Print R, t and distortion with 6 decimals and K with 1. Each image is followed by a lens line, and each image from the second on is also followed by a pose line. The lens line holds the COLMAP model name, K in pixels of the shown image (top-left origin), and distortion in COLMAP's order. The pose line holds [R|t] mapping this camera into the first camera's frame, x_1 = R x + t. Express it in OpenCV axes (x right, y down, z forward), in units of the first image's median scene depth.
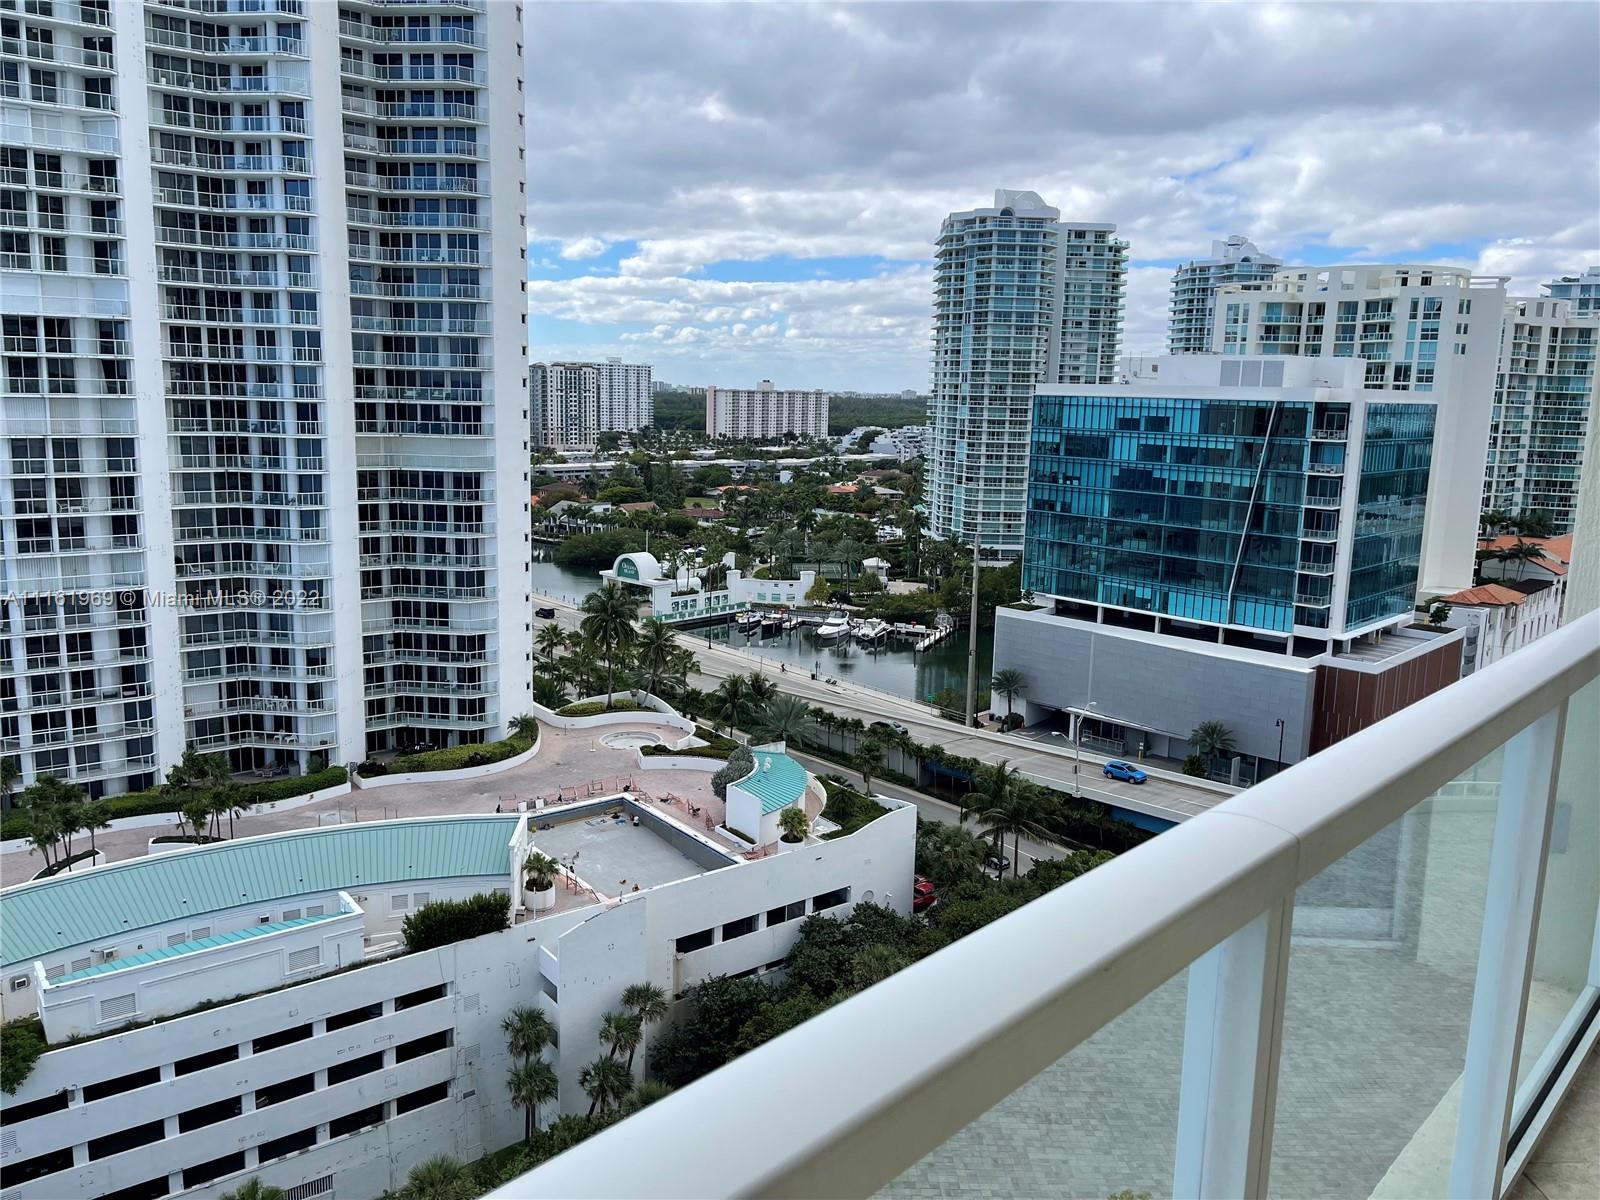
lens RADIAL K [[1211.7, 0, 812.5], [0, 1211.7, 592.0], [0, 0, 1]] dist [0.051833, -0.051401]
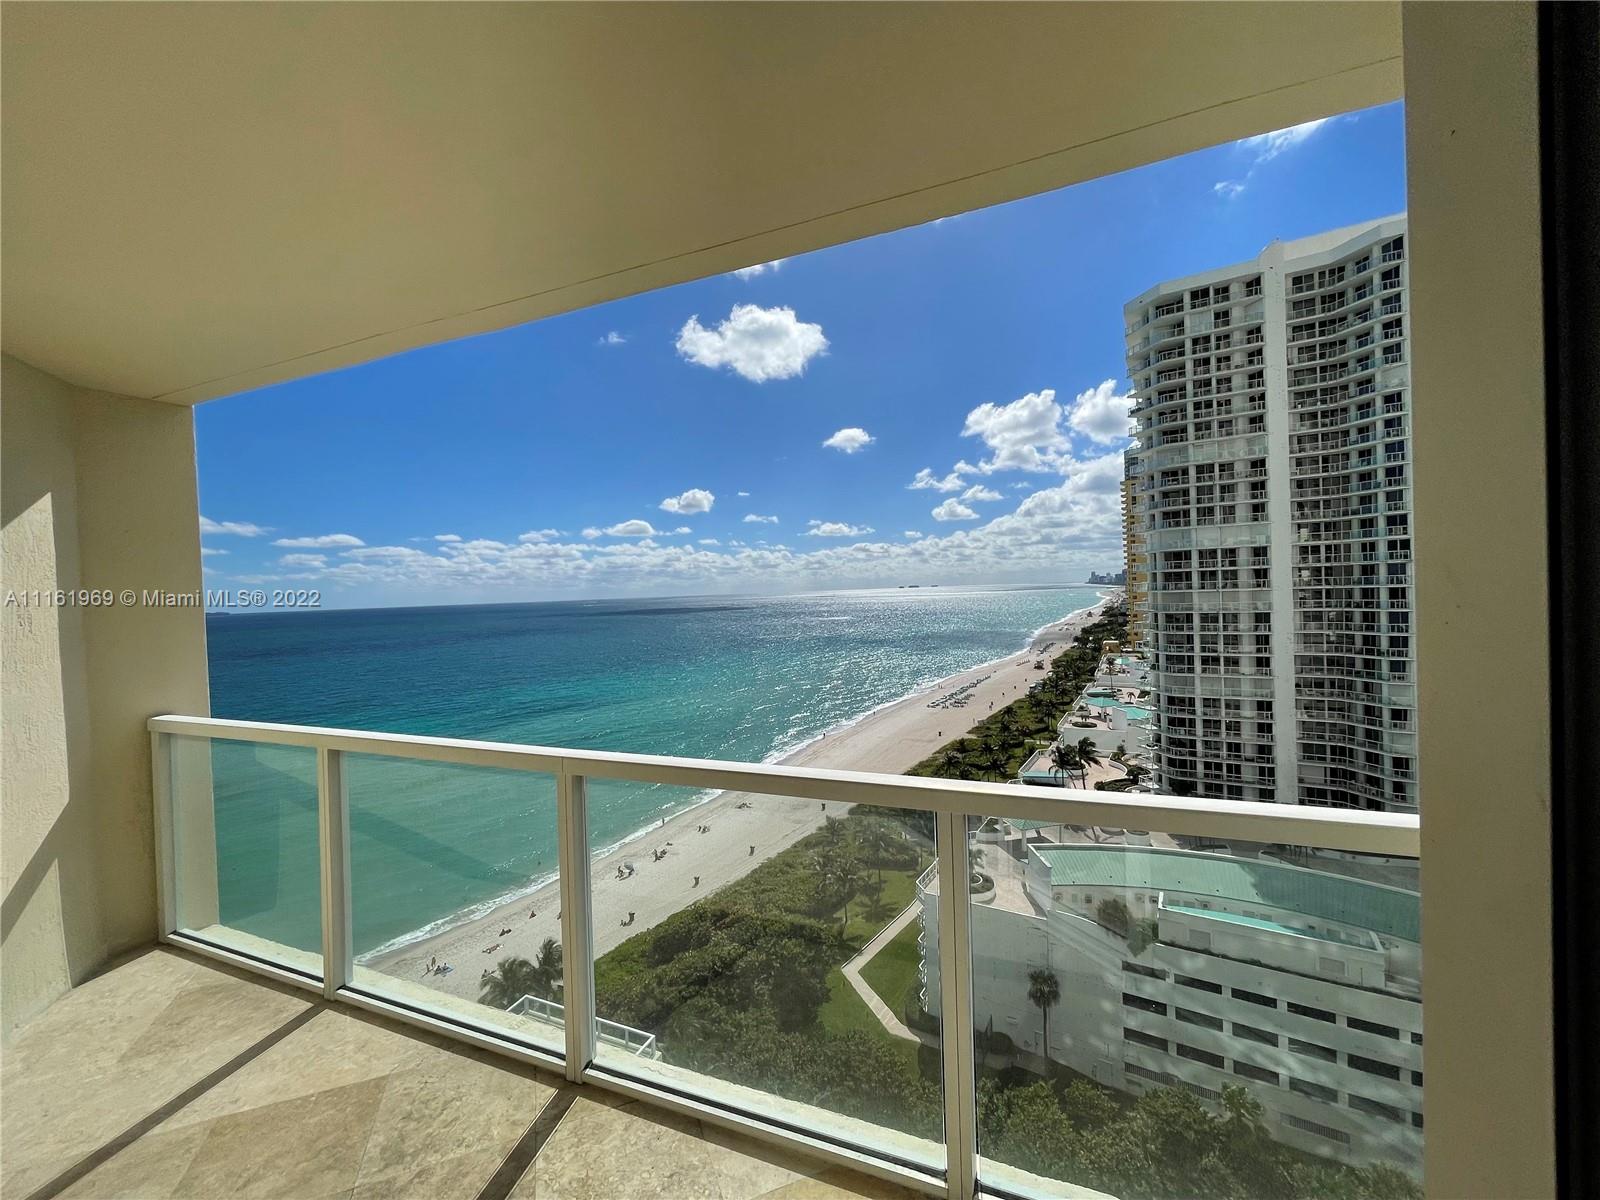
lens RADIAL K [[654.8, 0, 794.4], [0, 654.8, 594.6], [0, 0, 1]] dist [-0.005744, 0.001229]
pose [[0.336623, -0.027827, -0.941228, 0.086614], [-0.112727, 0.991184, -0.069620, -0.010279], [0.934868, 0.129538, 0.330518, 0.063483]]
